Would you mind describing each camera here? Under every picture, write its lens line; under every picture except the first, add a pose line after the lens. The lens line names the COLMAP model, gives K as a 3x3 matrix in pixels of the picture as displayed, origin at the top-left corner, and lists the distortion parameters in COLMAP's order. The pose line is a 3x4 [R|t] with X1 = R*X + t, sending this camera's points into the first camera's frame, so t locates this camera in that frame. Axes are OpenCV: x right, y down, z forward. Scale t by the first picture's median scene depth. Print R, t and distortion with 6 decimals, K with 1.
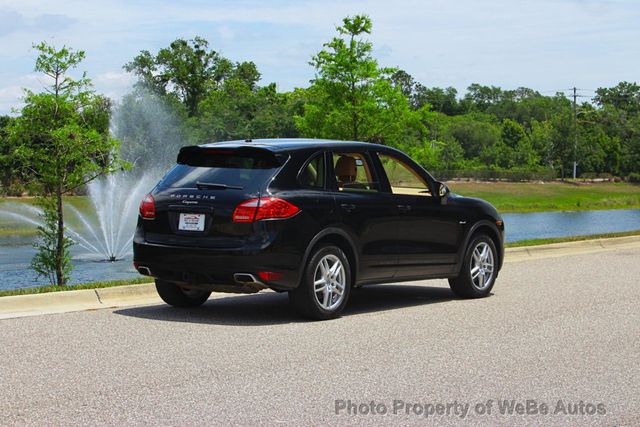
lens RADIAL K [[1610.5, 0, 320.0], [0, 1610.5, 213.5], [0, 0, 1]] dist [-0.465192, 0.242314]
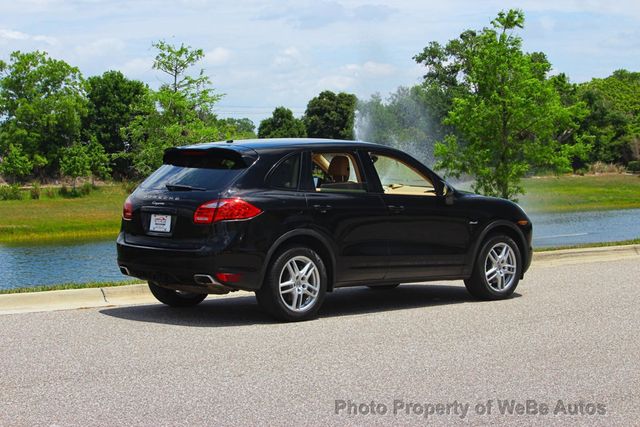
lens RADIAL K [[1610.5, 0, 320.0], [0, 1610.5, 213.5], [0, 0, 1]] dist [-0.465192, 0.242314]
pose [[0.978968, 0.000824, -0.204011, 0.207821], [0.000495, 0.999979, 0.006415, -0.006629], [0.204012, -0.006381, 0.978948, 0.030281]]
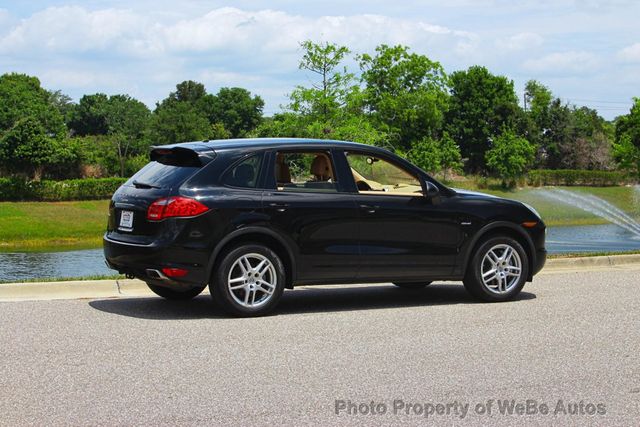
lens RADIAL K [[1610.5, 0, 320.0], [0, 1610.5, 213.5], [0, 0, 1]] dist [-0.465192, 0.242314]
pose [[0.888169, 0.014819, -0.459278, 0.479078], [-0.010875, 0.999878, 0.011231, -0.010727], [0.459388, -0.004981, 0.888222, 0.112930]]
